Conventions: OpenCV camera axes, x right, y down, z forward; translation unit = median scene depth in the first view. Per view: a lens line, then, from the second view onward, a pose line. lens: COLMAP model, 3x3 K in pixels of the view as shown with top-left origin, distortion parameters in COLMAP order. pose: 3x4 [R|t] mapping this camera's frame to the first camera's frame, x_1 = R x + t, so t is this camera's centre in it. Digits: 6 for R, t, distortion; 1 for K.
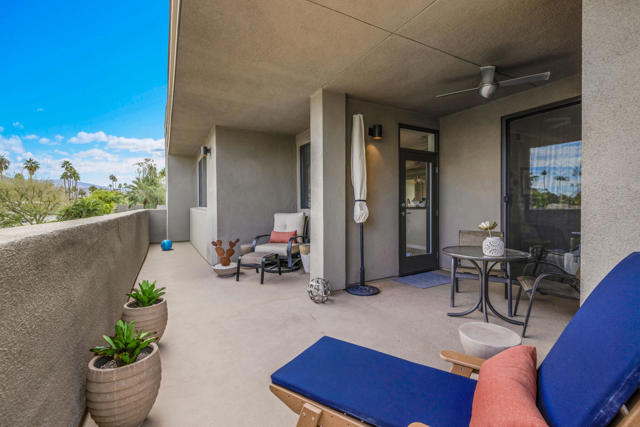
lens RADIAL K [[280.4, 0, 311.6], [0, 280.4, 209.5], [0, 0, 1]] dist [0.000205, 0.000907]
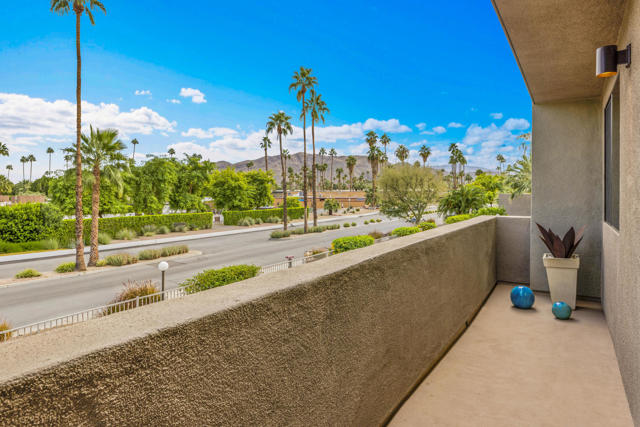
lens RADIAL K [[382.1, 0, 321.2], [0, 382.1, 196.6], [0, 0, 1]] dist [-0.004029, -0.000148]
pose [[0.487399, 0.012248, -0.873093, -0.120958], [-0.014528, 0.999877, 0.005916, -0.039710], [0.873058, 0.009801, 0.487517, 0.380134]]
